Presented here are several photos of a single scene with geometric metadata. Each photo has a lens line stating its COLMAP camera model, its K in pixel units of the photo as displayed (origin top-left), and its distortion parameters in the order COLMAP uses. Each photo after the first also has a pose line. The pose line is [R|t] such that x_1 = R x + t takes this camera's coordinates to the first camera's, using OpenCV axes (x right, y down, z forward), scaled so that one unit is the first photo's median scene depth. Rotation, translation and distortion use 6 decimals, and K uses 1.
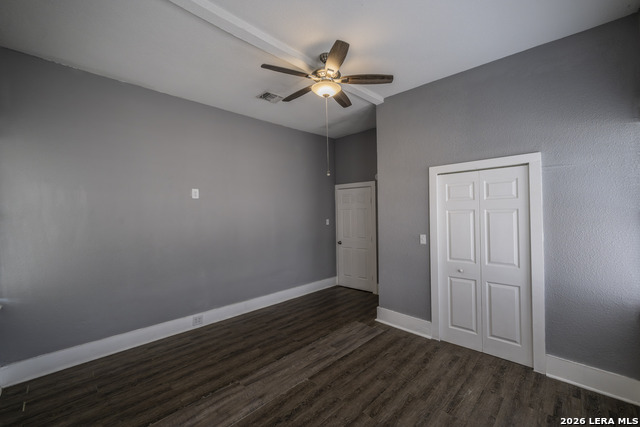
lens RADIAL K [[274.4, 0, 316.0], [0, 274.4, 212.4], [0, 0, 1]] dist [0.002679, 0.000060]
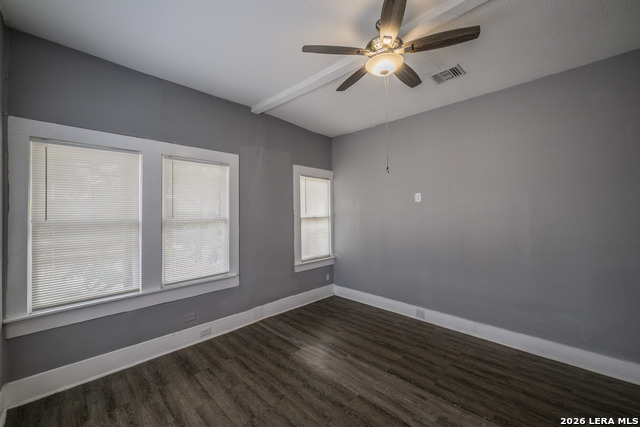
lens RADIAL K [[257.7, 0, 319.3], [0, 257.7, 213.7], [0, 0, 1]] dist [0.000972, -0.000578]
pose [[-0.020471, 0.015350, -0.999673, 0.673379], [0.010579, 0.999829, 0.015135, -0.025751], [0.999734, -0.010266, -0.020630, 0.704867]]
